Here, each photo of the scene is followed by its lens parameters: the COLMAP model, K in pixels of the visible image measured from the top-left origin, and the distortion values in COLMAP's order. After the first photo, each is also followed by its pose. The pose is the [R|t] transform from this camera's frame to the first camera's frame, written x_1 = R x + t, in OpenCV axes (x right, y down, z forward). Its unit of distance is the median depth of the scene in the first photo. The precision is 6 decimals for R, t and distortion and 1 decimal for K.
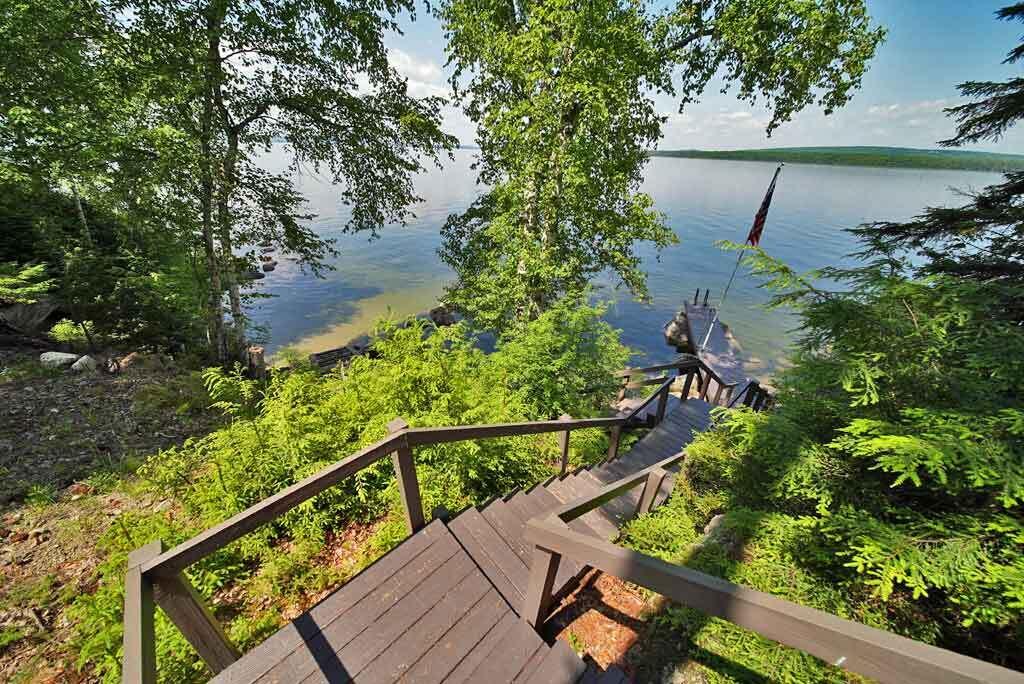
lens RADIAL K [[355.4, 0, 512.0], [0, 355.4, 342.0], [0, 0, 1]] dist [-0.002143, -0.000353]
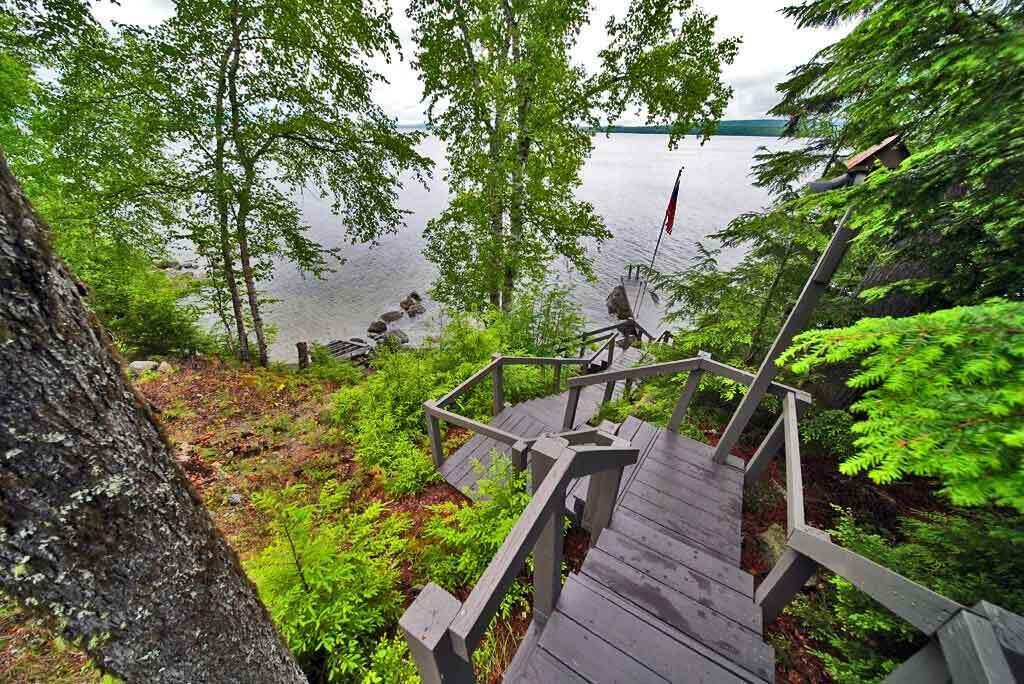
lens RADIAL K [[355.4, 0, 512.0], [0, 355.4, 342.0], [0, 0, 1]] dist [-0.002143, -0.000353]
pose [[0.985450, -0.099088, 0.138097, -0.112594], [0.092795, 0.994363, 0.051304, 0.013025], [-0.142402, -0.037743, 0.989089, -0.246437]]
